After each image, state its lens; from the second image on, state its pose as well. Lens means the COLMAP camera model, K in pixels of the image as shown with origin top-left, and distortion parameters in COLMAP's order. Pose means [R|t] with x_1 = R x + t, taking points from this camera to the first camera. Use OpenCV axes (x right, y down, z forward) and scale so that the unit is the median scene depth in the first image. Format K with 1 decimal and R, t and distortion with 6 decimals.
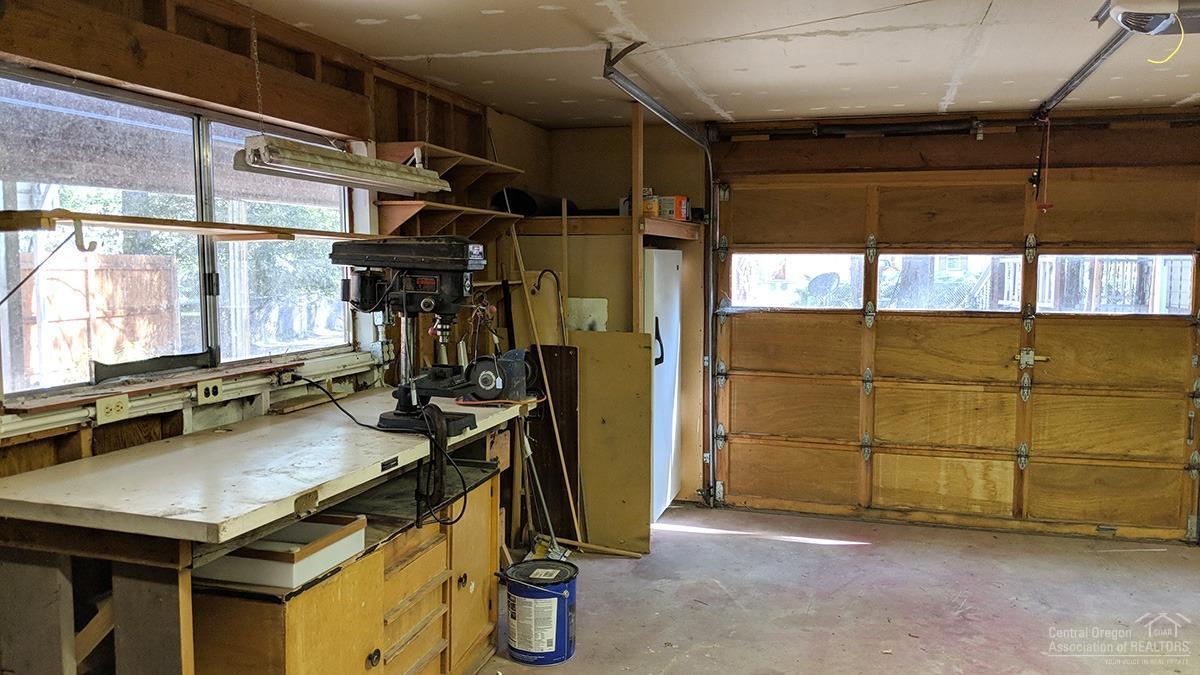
lens RADIAL K [[961.3, 0, 595.0], [0, 961.3, 344.7], [0, 0, 1]] dist [0.083607, -0.154510]
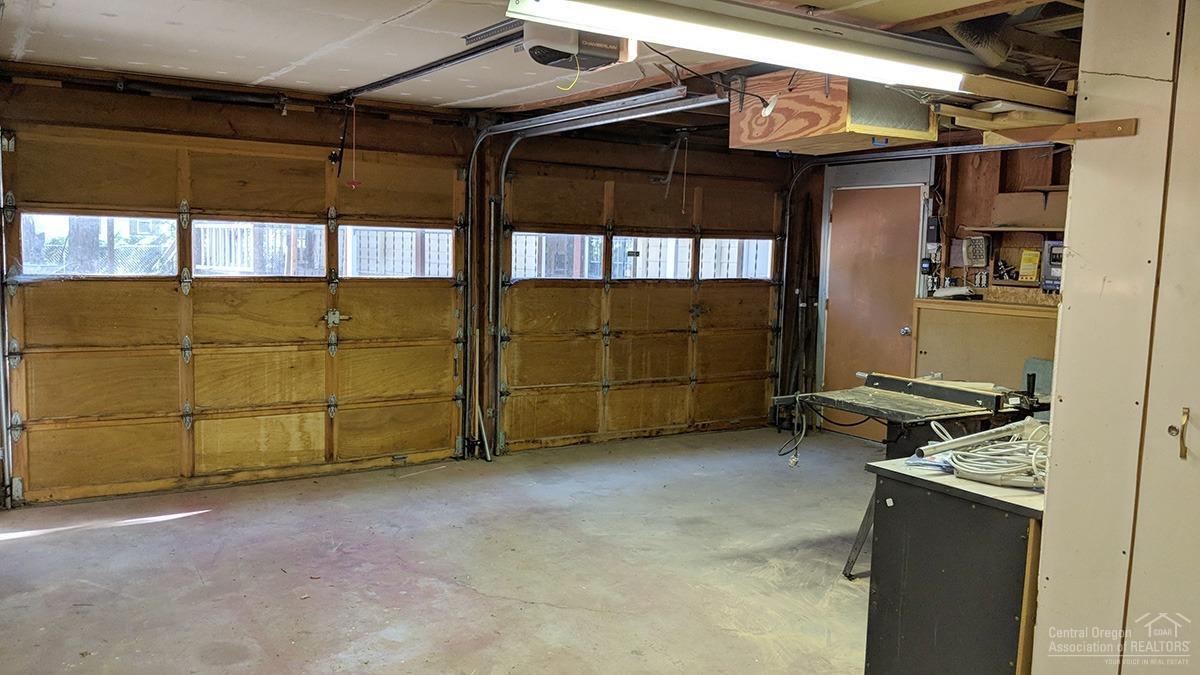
lens RADIAL K [[961.3, 0, 595.0], [0, 961.3, 344.7], [0, 0, 1]] dist [0.083607, -0.154510]
pose [[0.659223, -0.067786, 0.748886, -0.188451], [0.040150, 0.997681, 0.054963, -0.004500], [-0.750875, -0.006166, 0.660416, 0.038863]]
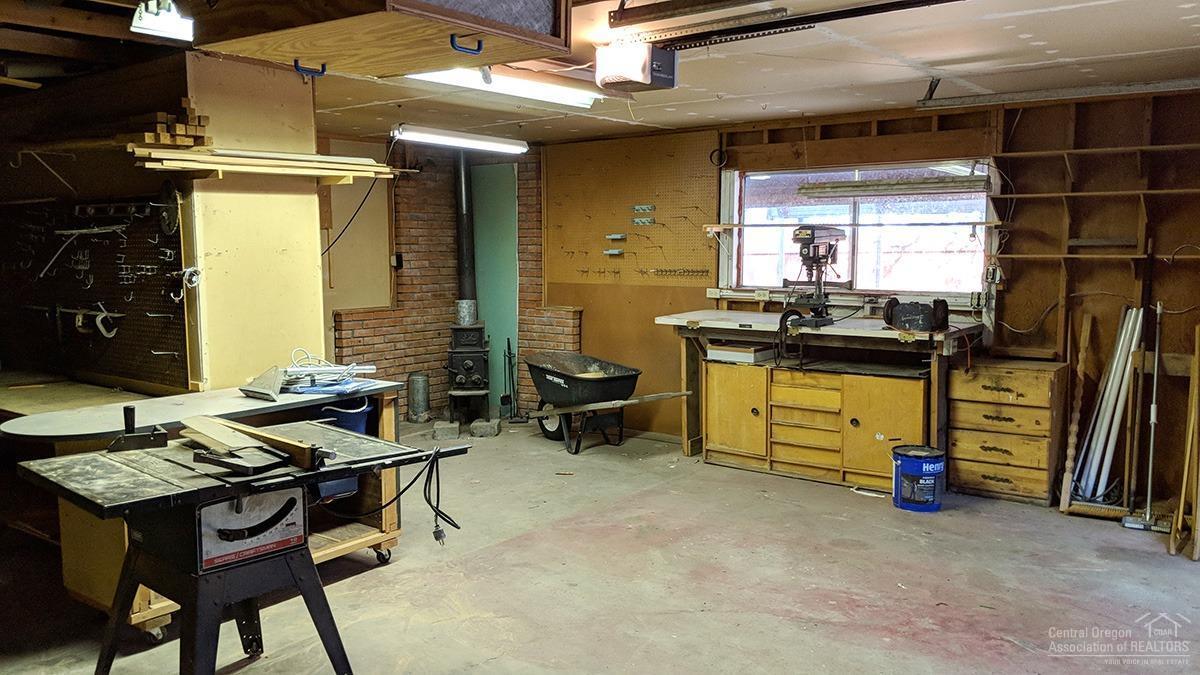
lens RADIAL K [[961.3, 0, 595.0], [0, 961.3, 344.7], [0, 0, 1]] dist [0.083607, -0.154510]
pose [[-0.376905, 0.100470, -0.920787, 1.008236], [-0.075438, 0.987468, 0.138625, -0.062588], [0.923175, 0.121710, -0.364602, 0.731350]]
